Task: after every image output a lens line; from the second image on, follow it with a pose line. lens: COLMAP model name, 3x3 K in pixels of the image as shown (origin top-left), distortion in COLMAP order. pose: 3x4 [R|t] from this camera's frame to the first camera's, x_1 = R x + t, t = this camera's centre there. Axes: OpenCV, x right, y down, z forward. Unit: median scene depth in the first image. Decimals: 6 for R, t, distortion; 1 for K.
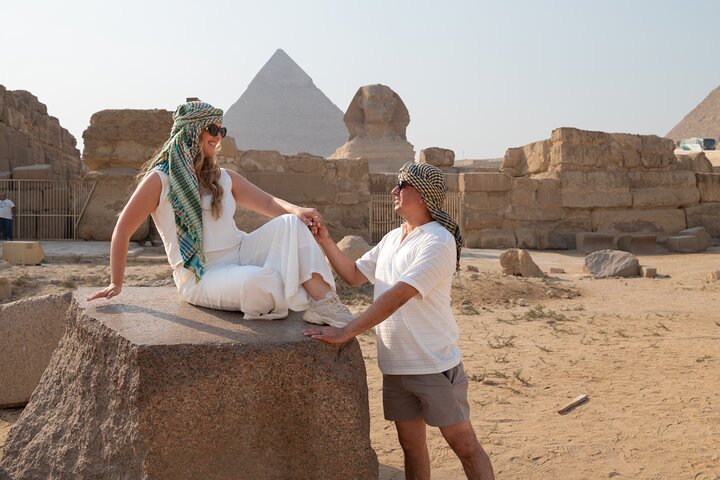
lens RADIAL K [[689.5, 0, 360.0], [0, 689.5, 240.0], [0, 0, 1]] dist [-0.019366, -0.004680]
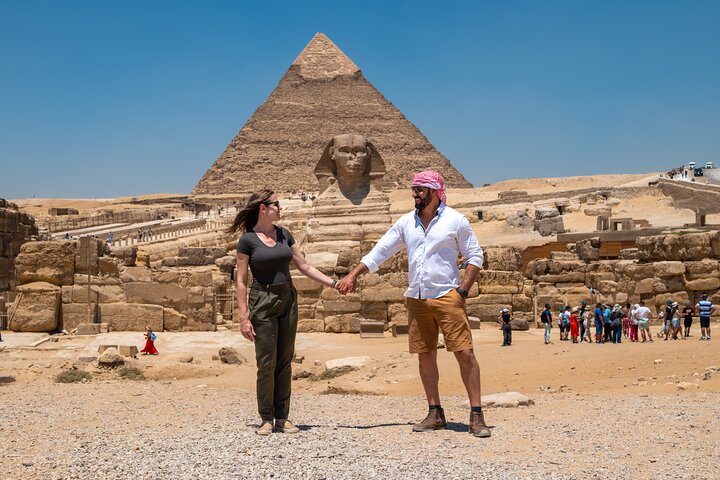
lens RADIAL K [[909.1, 0, 351.6], [0, 909.1, 238.2], [0, 0, 1]] dist [-0.000983, 0.000078]
pose [[0.995711, -0.010334, -0.091935, 0.432093], [0.006904, 0.999271, -0.037545, -0.101846], [0.092256, 0.036749, 0.995057, -0.769376]]
